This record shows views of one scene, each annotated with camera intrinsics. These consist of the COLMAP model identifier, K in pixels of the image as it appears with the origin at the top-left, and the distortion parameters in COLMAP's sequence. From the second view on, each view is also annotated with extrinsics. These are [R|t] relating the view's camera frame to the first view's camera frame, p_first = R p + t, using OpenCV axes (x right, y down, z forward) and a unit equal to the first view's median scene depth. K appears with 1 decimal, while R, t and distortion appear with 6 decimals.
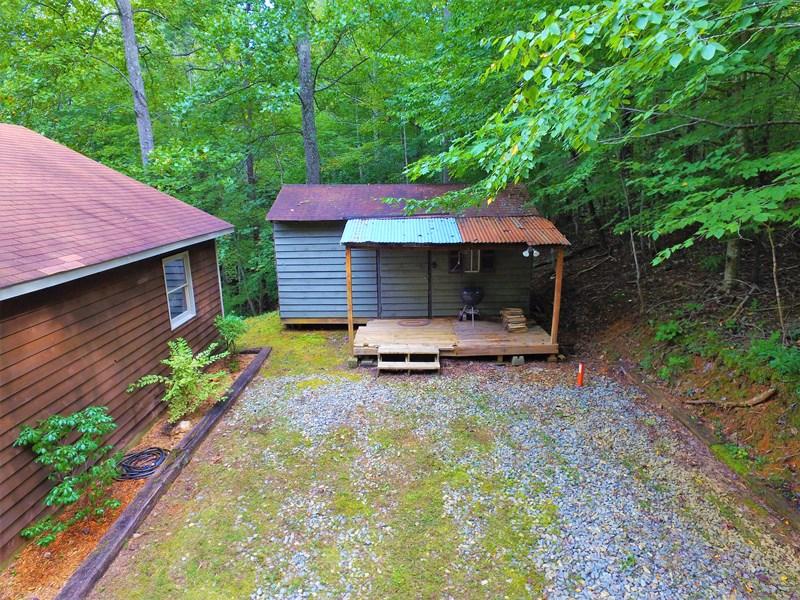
lens RADIAL K [[467.2, 0, 400.5], [0, 467.2, 299.1], [0, 0, 1]] dist [0.005574, 0.000663]
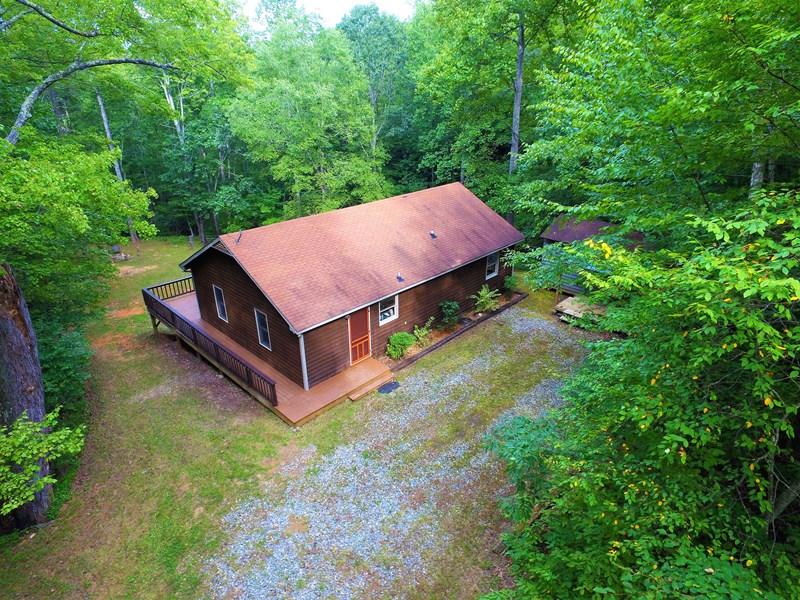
lens RADIAL K [[467.2, 0, 401.0], [0, 467.2, 300.3], [0, 0, 1]] dist [0.005574, 0.000663]
pose [[0.713872, 0.297658, -0.633867, 1.036244], [-0.168354, 0.951568, 0.257245, -0.496136], [0.679739, -0.076926, 0.729409, -1.498143]]
